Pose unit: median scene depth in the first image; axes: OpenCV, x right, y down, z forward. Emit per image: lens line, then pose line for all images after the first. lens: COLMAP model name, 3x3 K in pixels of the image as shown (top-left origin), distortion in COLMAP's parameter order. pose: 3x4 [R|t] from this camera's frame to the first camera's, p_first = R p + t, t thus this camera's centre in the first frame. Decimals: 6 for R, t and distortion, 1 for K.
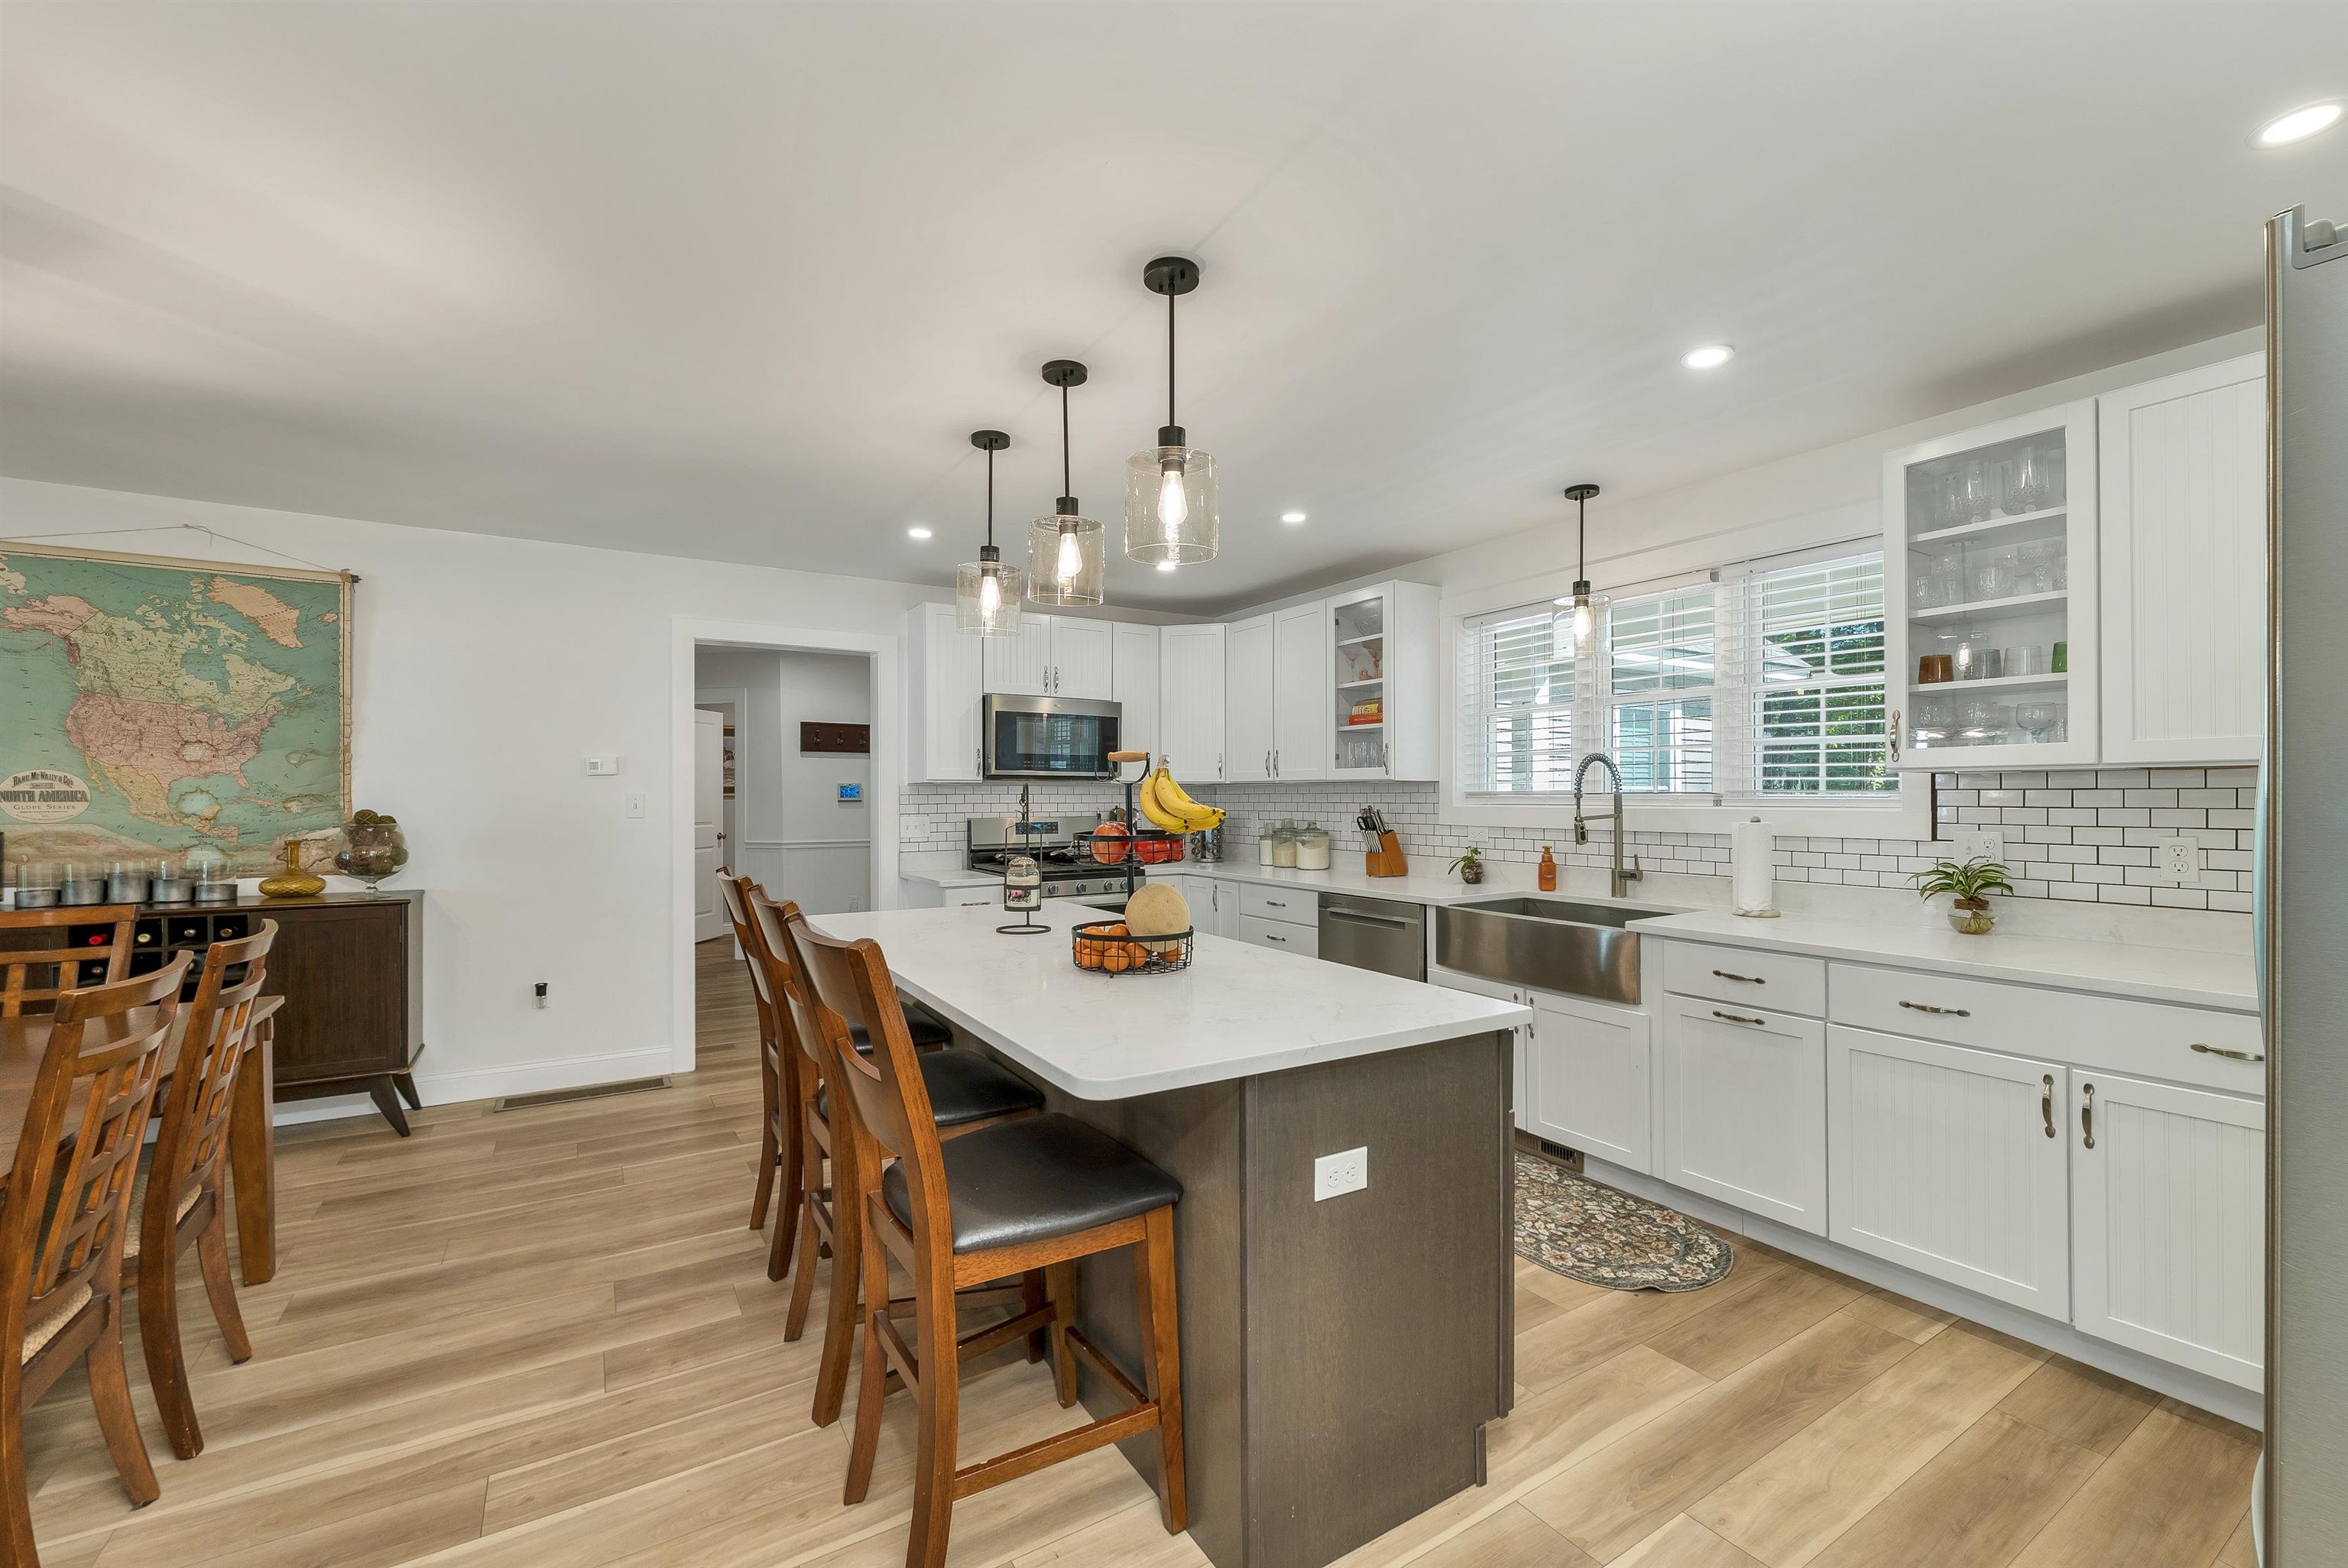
lens RADIAL K [[973.1, 0, 1164.4], [0, 973.1, 792.5], [0, 0, 1]] dist [0.000457, -0.000180]
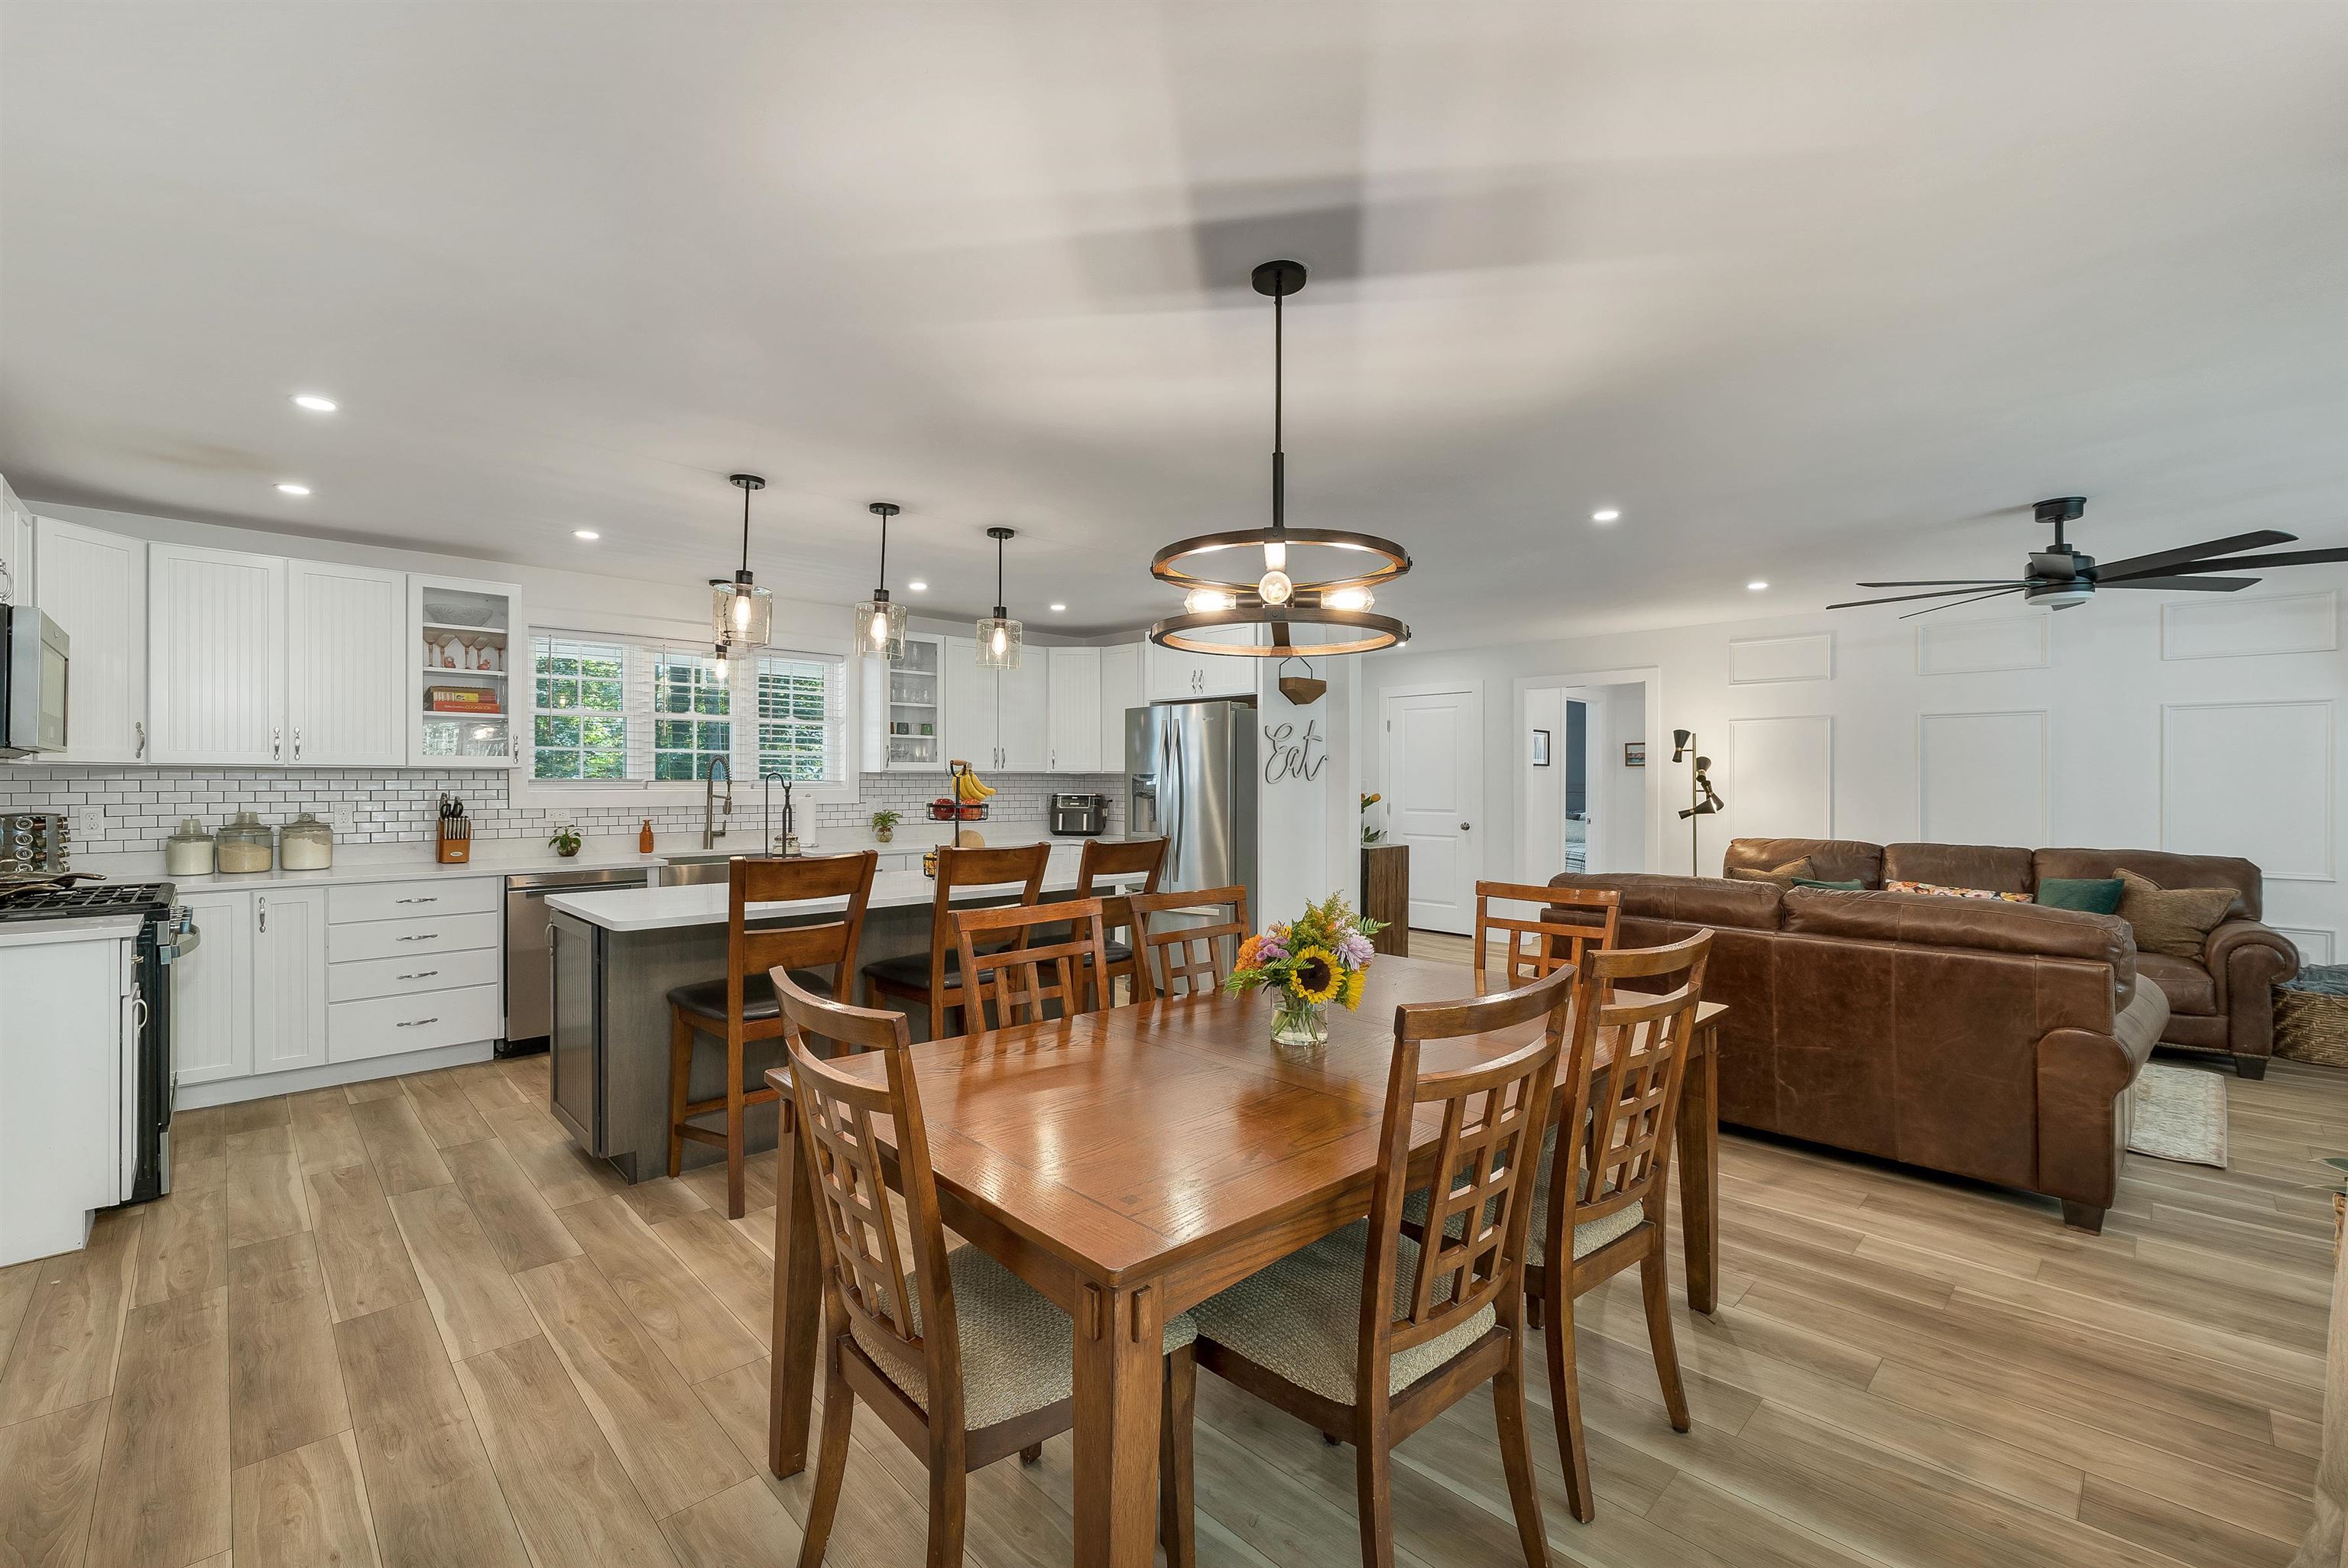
lens RADIAL K [[973.1, 0, 1166.5], [0, 973.1, 783.2], [0, 0, 1]] dist [0.000457, -0.000180]
pose [[-0.226680, 0.007661, 0.973939, -1.188387], [0.002259, 0.999971, -0.007339, 0.016031], [-0.973967, 0.000537, -0.226691, 0.647460]]
